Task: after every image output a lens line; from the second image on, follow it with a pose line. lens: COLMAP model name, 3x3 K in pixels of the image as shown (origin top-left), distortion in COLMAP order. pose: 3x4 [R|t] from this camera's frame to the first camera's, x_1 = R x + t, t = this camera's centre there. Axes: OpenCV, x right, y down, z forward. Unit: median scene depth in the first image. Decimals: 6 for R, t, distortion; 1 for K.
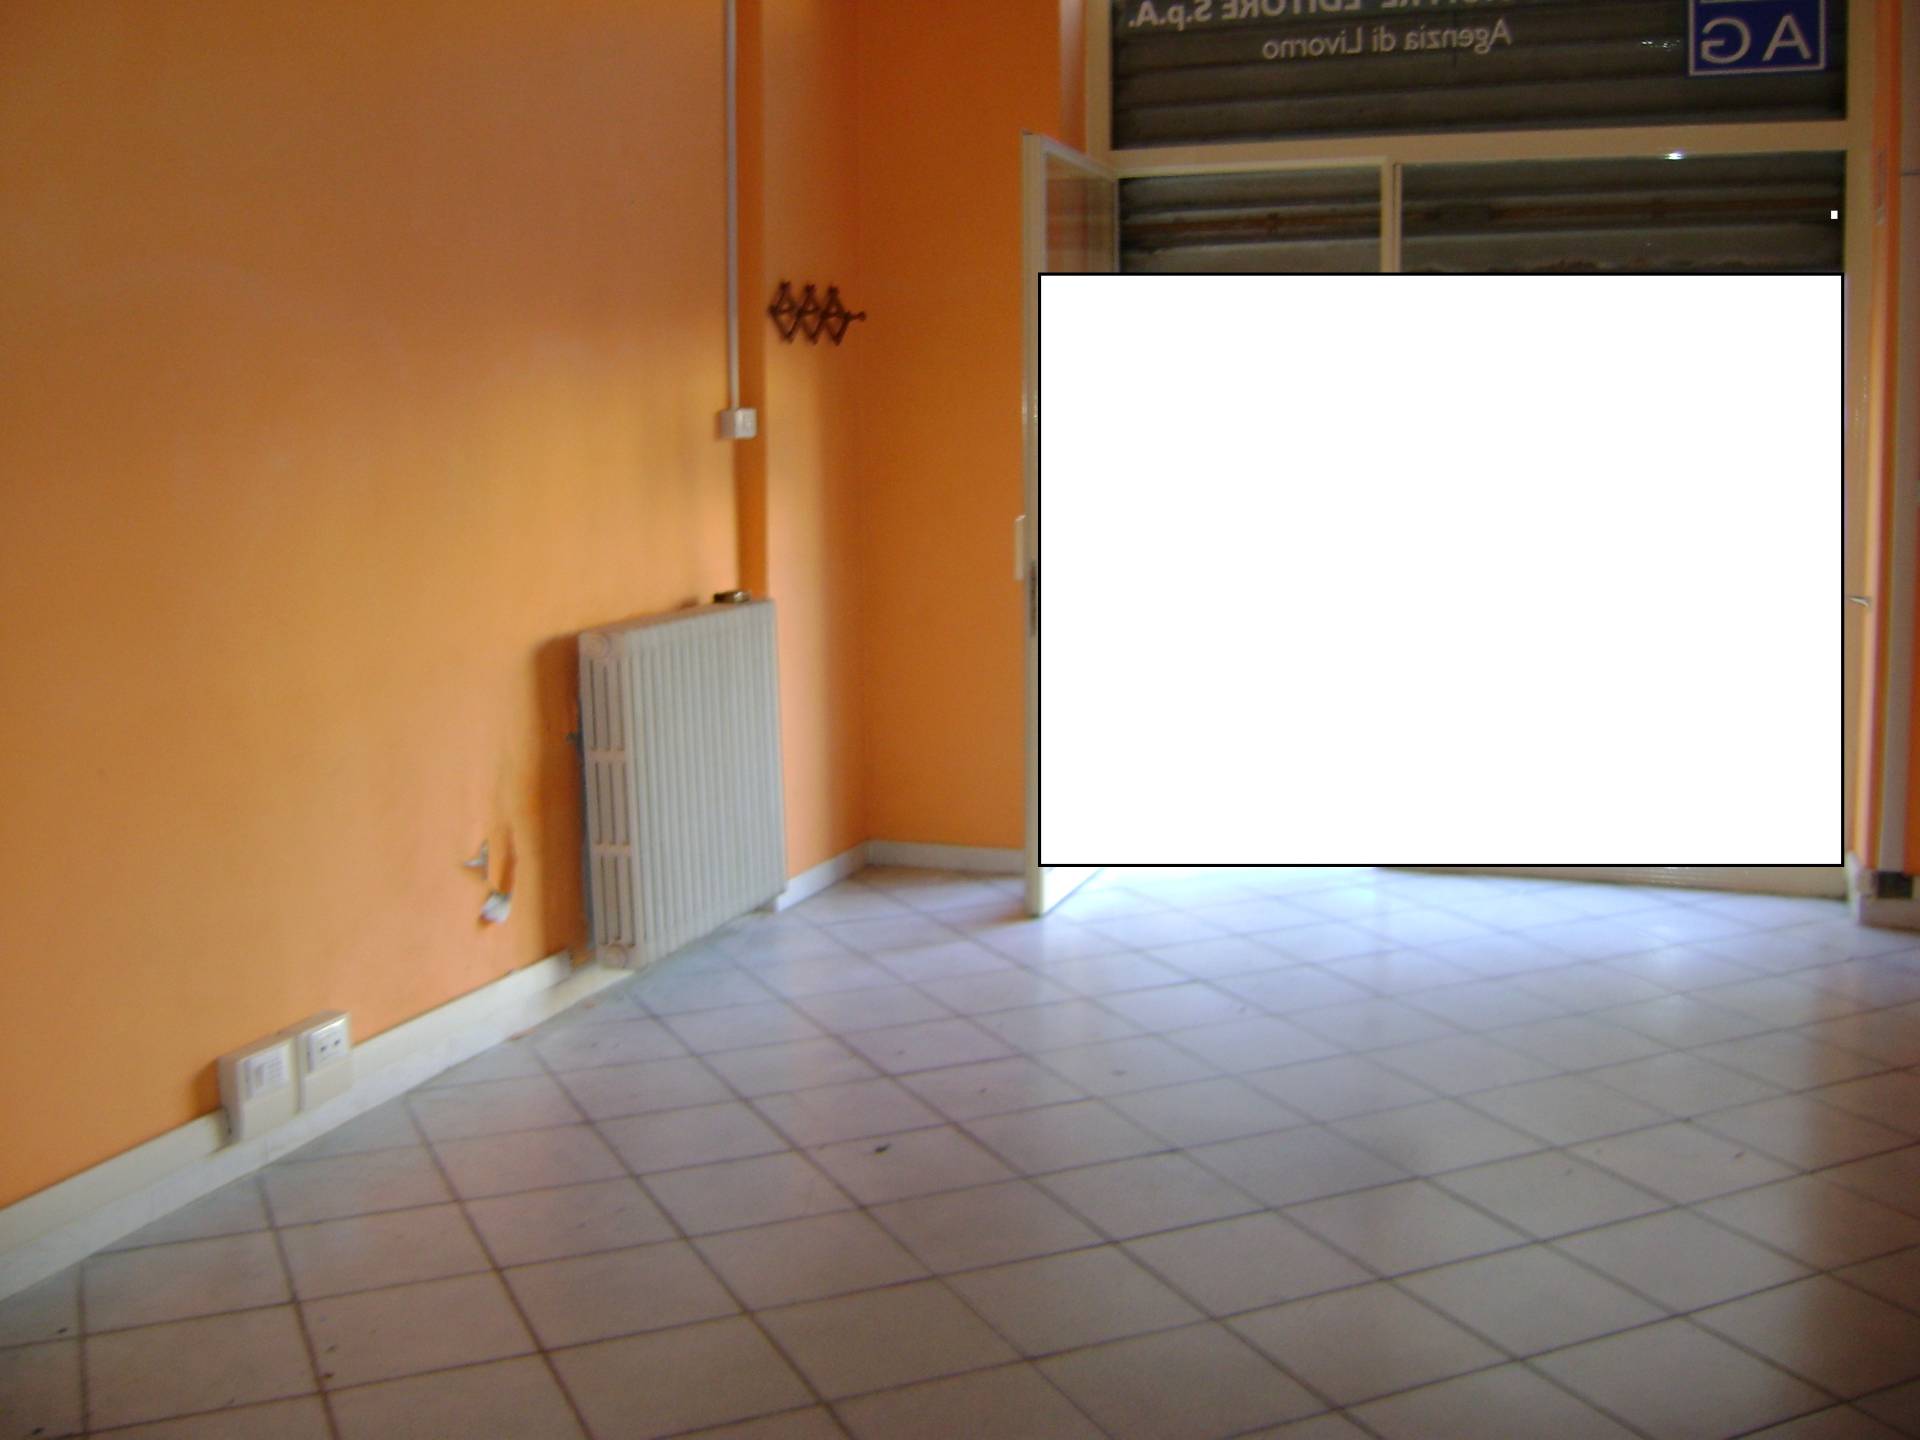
lens RADIAL K [[2000.7, 0, 952.6], [0, 2000.7, 633.5], [0, 0, 1]] dist [-0.154089, 0.112307]
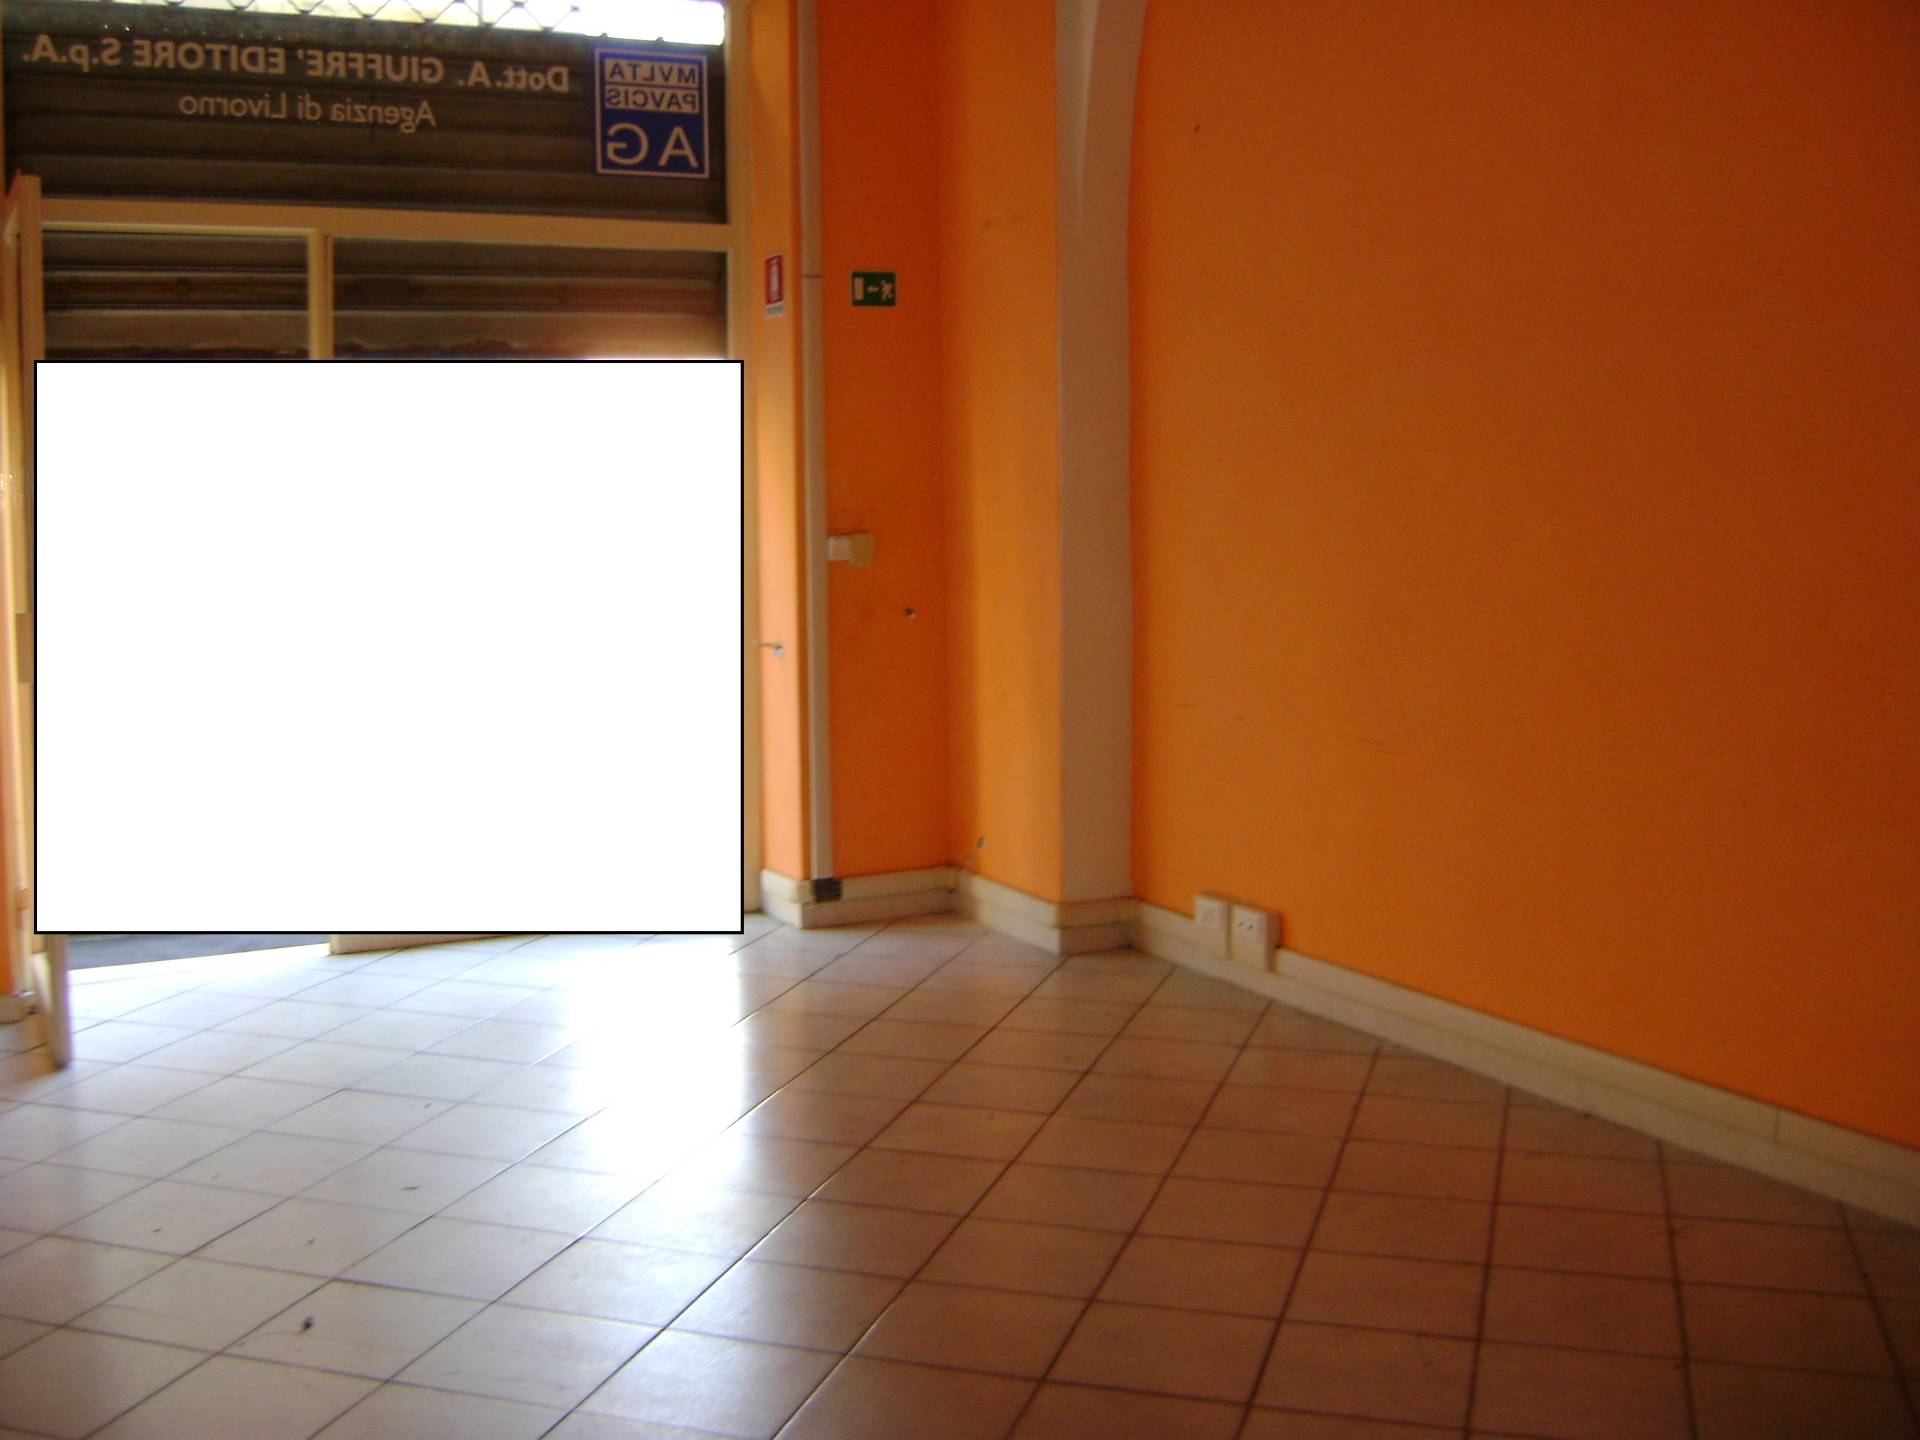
lens RADIAL K [[2000.7, 0, 952.6], [0, 2000.7, 633.5], [0, 0, 1]] dist [-0.154089, 0.112307]
pose [[0.672044, -0.054756, 0.738484, -0.298527], [0.083791, 0.996481, -0.002366, -0.011890], [-0.735755, 0.063468, 0.674267, 0.122667]]
